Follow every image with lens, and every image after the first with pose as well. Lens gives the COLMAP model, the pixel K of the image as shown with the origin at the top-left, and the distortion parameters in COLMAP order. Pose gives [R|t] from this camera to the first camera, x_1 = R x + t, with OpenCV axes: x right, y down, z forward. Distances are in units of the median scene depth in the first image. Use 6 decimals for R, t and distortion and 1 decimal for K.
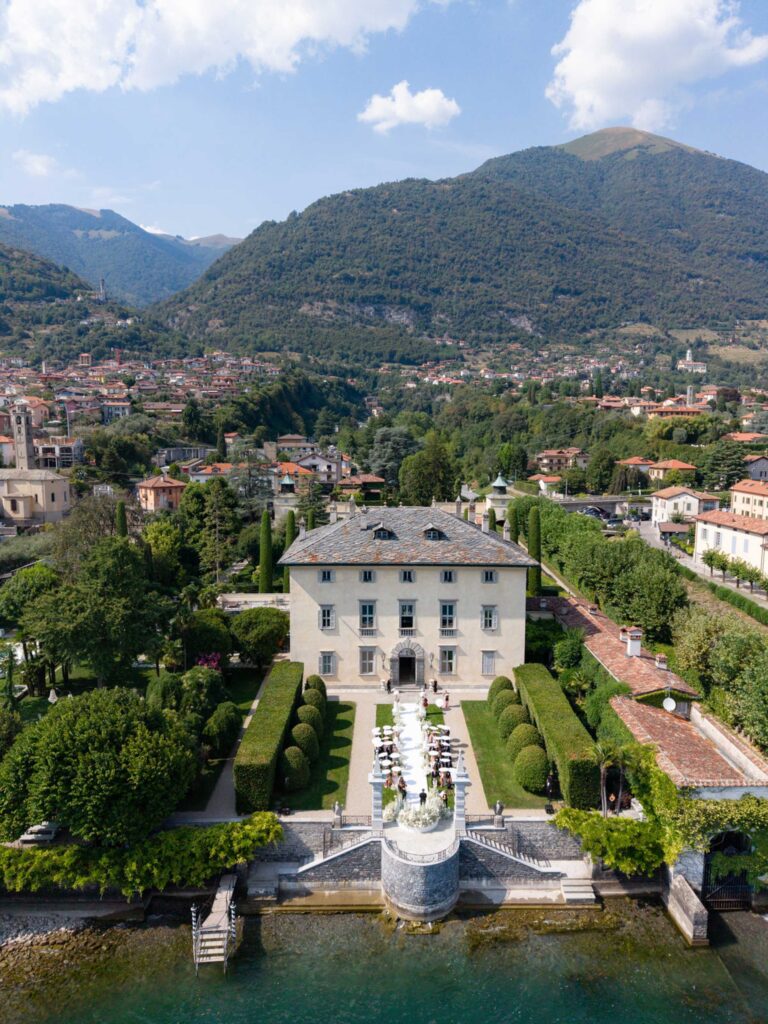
lens RADIAL K [[680.7, 0, 387.4], [0, 680.7, 511.4], [0, 0, 1]] dist [0.033435, -0.029399]
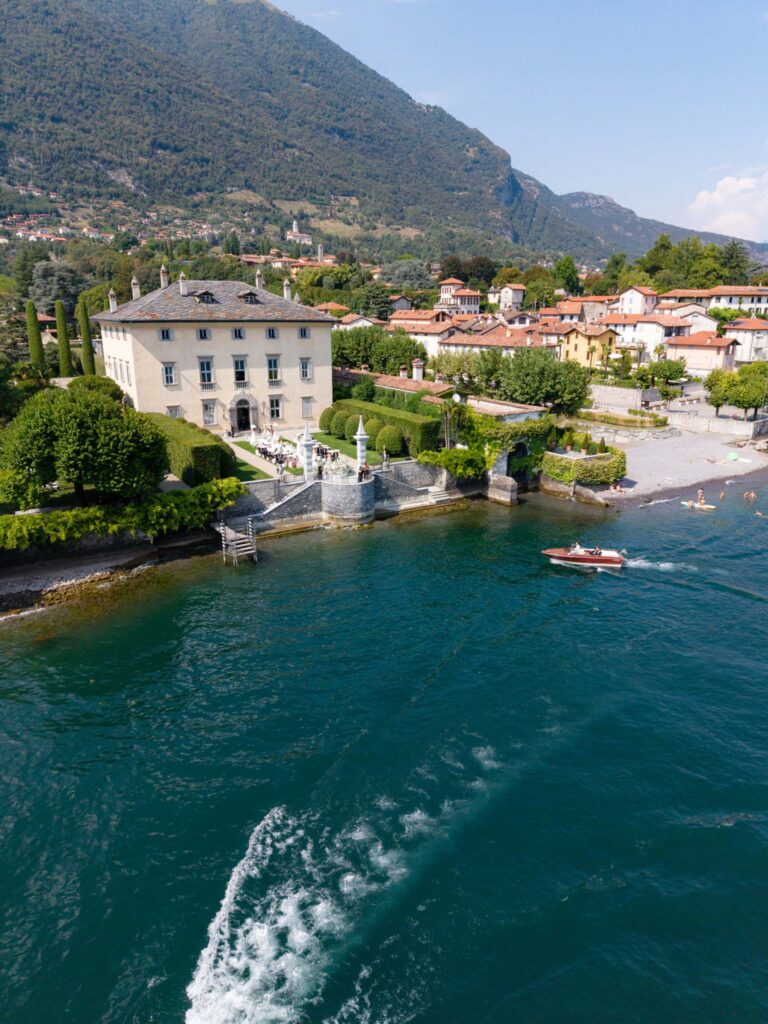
lens RADIAL K [[680.7, 0, 385.9], [0, 680.7, 511.7], [0, 0, 1]] dist [0.033435, -0.029399]
pose [[0.855567, -0.149501, 0.495636, -0.141597], [0.063105, 0.980372, 0.186783, 0.072487], [-0.513832, -0.128528, 0.848208, -0.053881]]
